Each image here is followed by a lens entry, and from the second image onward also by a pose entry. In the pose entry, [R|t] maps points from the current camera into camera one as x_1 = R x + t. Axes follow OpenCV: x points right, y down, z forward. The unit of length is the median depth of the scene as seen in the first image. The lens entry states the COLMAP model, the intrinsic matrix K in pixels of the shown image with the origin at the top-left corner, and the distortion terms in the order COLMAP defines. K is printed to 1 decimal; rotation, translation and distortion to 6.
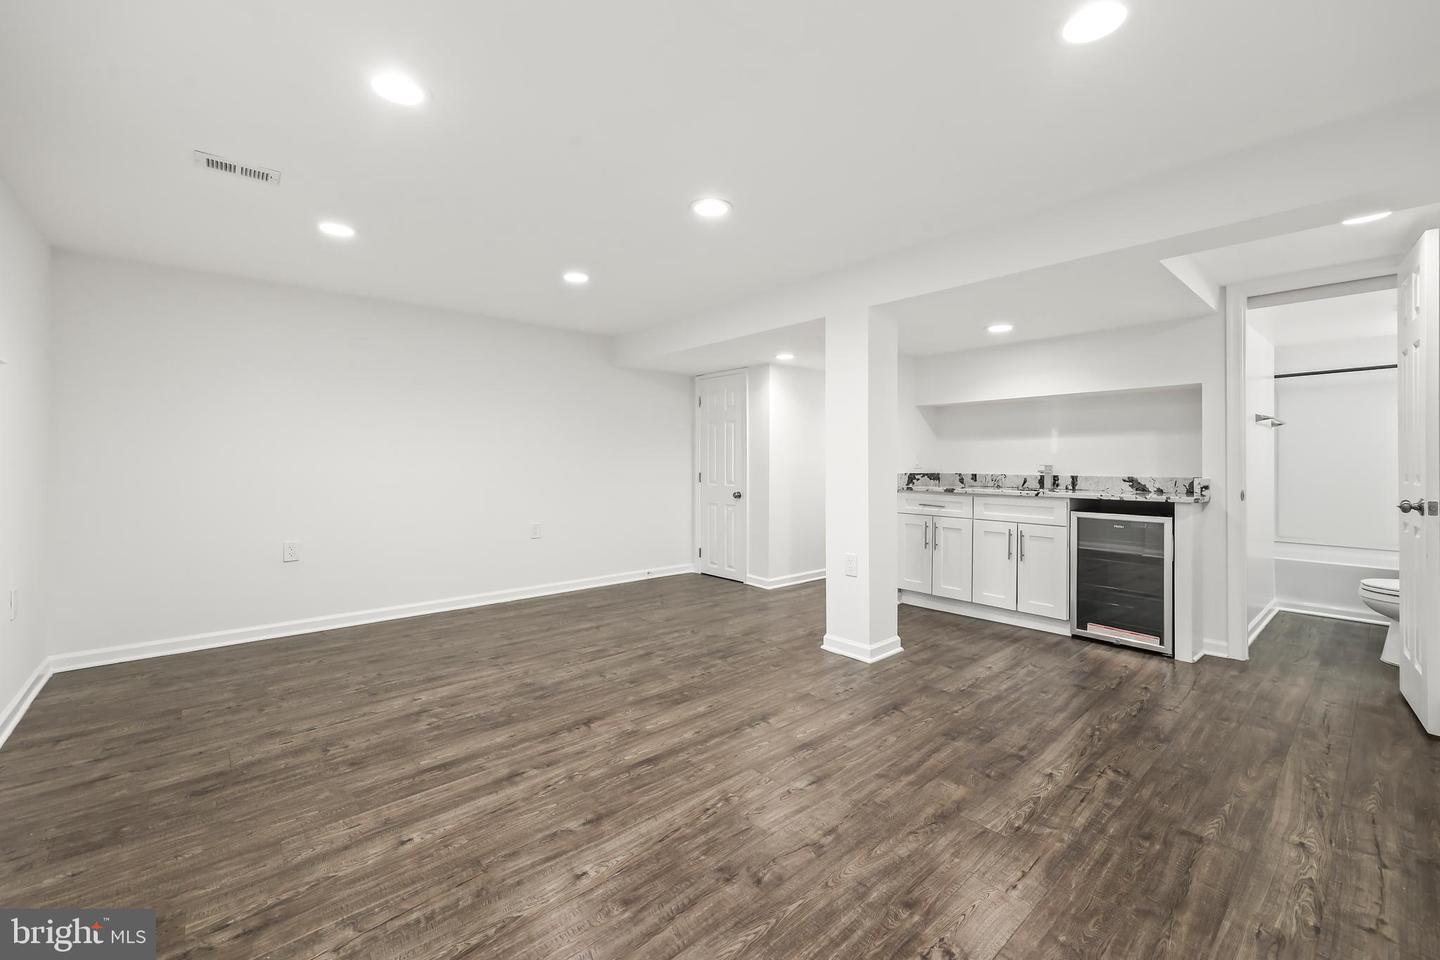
lens RADIAL K [[584.9, 0, 721.1], [0, 584.9, 468.9], [0, 0, 1]] dist [0.003194, -0.000075]
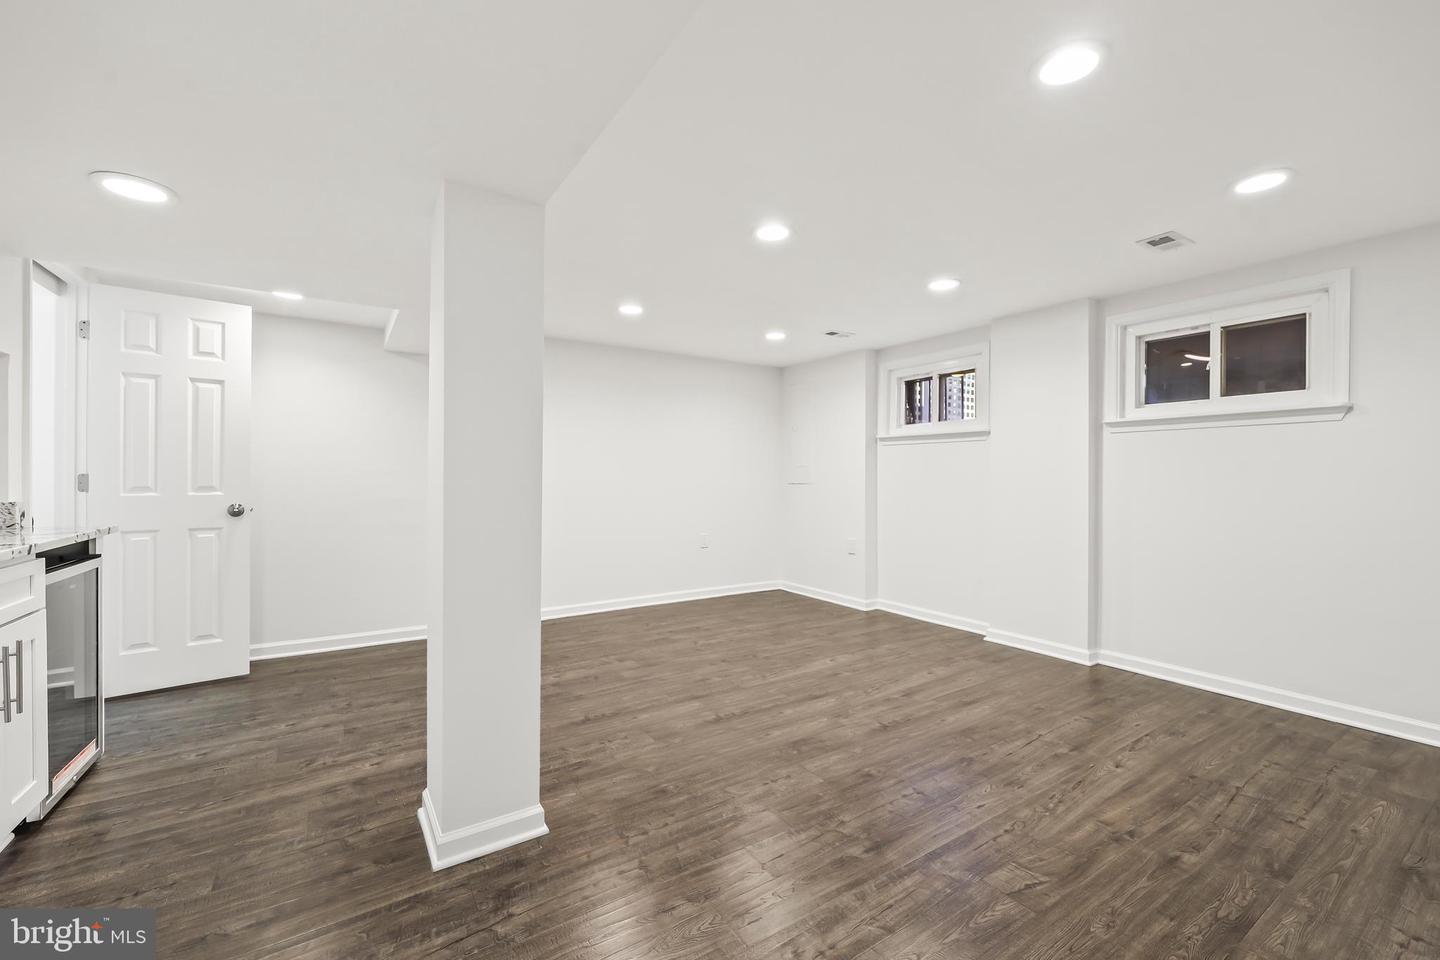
lens RADIAL K [[584.9, 0, 719.5], [0, 584.9, 476.1], [0, 0, 1]] dist [0.003194, -0.000075]
pose [[-0.990166, -0.004611, 0.139819, -0.056580], [-0.002924, 0.999920, 0.012270, -0.023917], [-0.139865, 0.011740, -0.990101, 1.529711]]
